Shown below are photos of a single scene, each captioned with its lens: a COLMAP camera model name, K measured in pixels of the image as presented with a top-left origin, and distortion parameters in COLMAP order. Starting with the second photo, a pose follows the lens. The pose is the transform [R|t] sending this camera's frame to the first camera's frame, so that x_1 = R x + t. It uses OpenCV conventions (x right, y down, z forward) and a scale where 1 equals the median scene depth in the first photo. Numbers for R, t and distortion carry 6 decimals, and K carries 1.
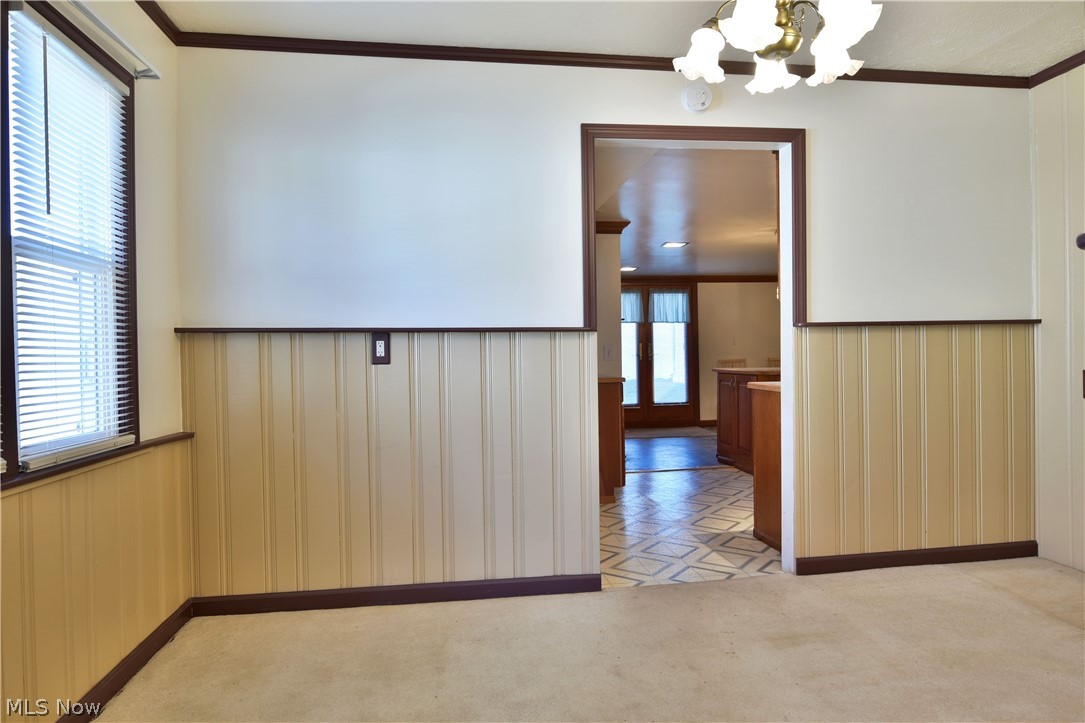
lens RADIAL K [[658.0, 0, 548.7], [0, 658.0, 365.5], [0, 0, 1]] dist [-0.010355, -0.007042]
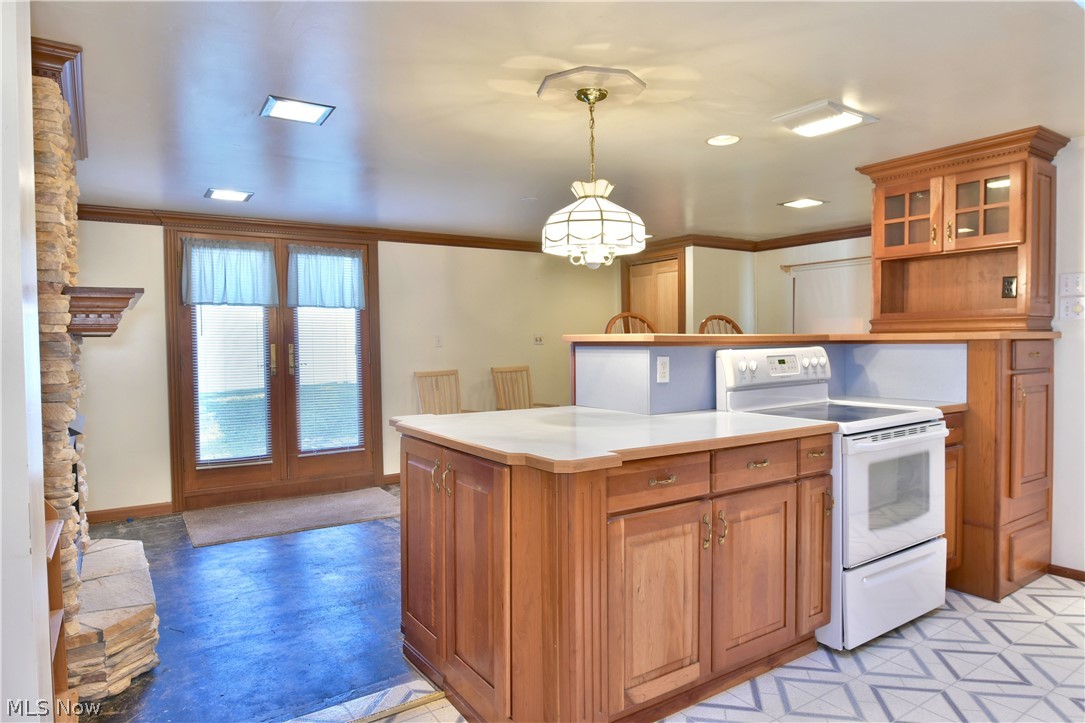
lens RADIAL K [[658.0, 0, 546.4], [0, 658.0, 364.3], [0, 0, 1]] dist [-0.010355, -0.007042]
pose [[0.905183, -0.006488, 0.424973, 0.343195], [0.000761, 0.999907, 0.013644, -0.072739], [-0.425022, -0.012027, 0.905103, 1.238065]]
